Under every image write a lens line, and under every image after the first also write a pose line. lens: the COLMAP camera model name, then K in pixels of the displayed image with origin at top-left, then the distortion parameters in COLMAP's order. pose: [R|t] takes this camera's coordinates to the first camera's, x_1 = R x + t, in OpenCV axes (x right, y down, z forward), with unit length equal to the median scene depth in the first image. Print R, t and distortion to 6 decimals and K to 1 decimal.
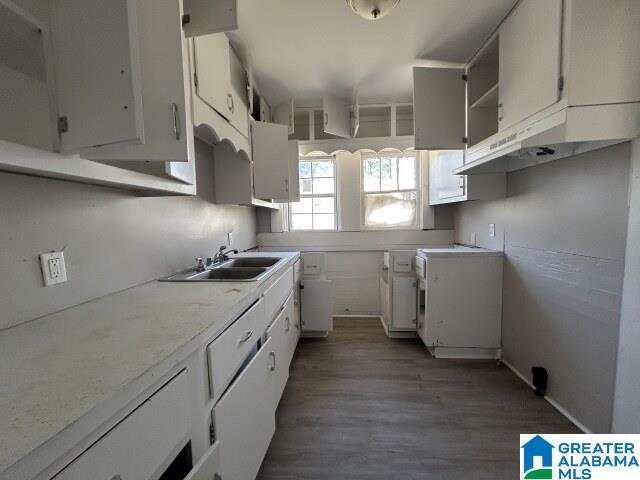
lens RADIAL K [[259.0, 0, 320.0], [0, 259.0, 240.0], [0, 0, 1]] dist [0.001025, 0.000166]
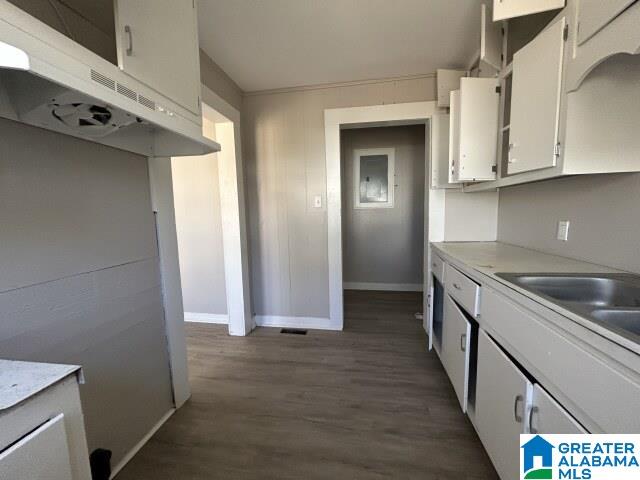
lens RADIAL K [[259.0, 0, 320.0], [0, 259.0, 240.0], [0, 0, 1]] dist [0.001025, 0.000166]
pose [[-0.994983, 0.041355, 0.091092, 0.260335], [0.057730, 0.981001, 0.185216, -0.151576], [-0.081702, 0.189546, -0.978467, 1.810399]]
